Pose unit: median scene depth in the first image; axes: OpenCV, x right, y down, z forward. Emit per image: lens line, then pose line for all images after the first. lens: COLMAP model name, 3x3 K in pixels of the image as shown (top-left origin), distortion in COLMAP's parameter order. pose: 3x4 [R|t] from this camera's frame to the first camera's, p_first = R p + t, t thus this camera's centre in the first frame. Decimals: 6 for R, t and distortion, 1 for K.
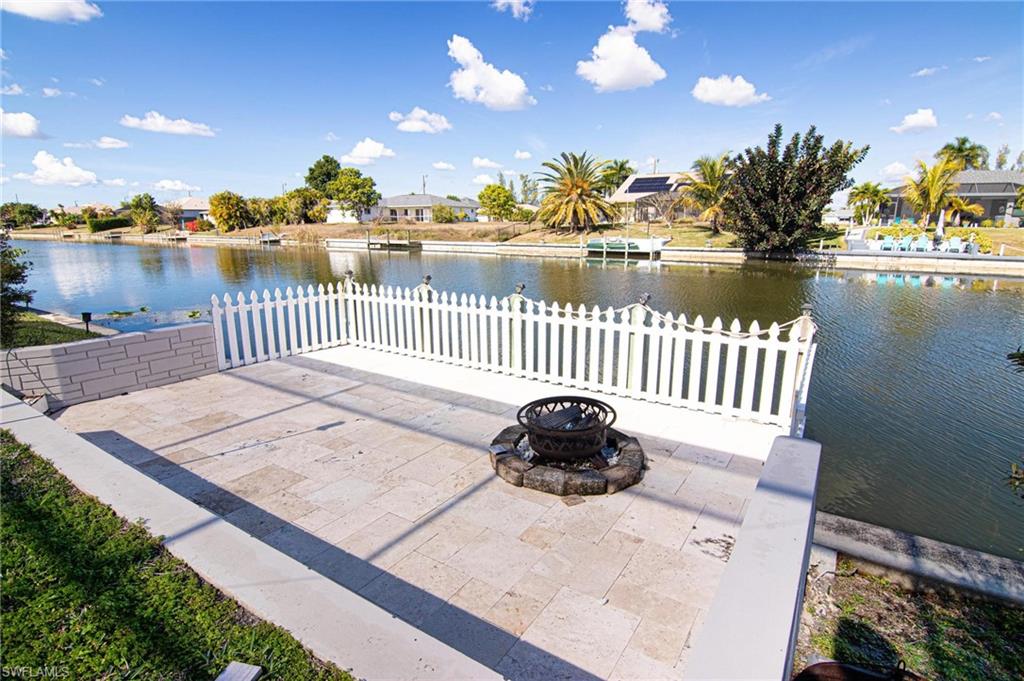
lens RADIAL K [[532.7, 0, 512.0], [0, 532.7, 340.5], [0, 0, 1]] dist [-0.019454, -0.000610]
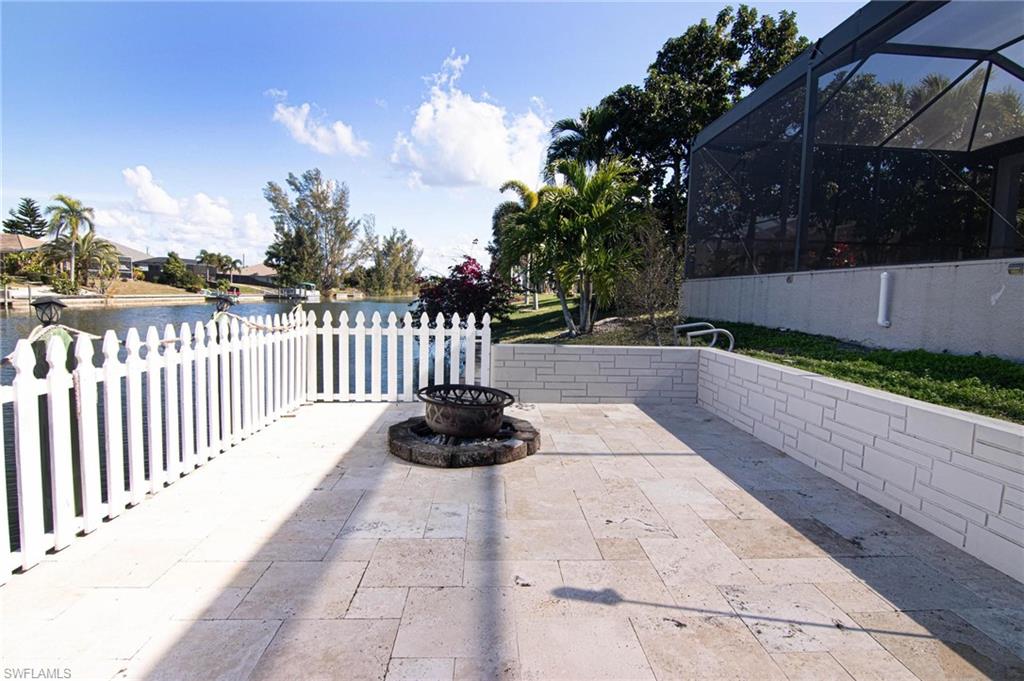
lens RADIAL K [[532.7, 0, 512.0], [0, 532.7, 340.5], [0, 0, 1]] dist [-0.019454, -0.000610]
pose [[-0.595133, -0.086691, 0.798937, -0.645400], [0.151235, 0.964320, 0.217292, -0.144553], [-0.789268, 0.250145, -0.560788, 1.268819]]
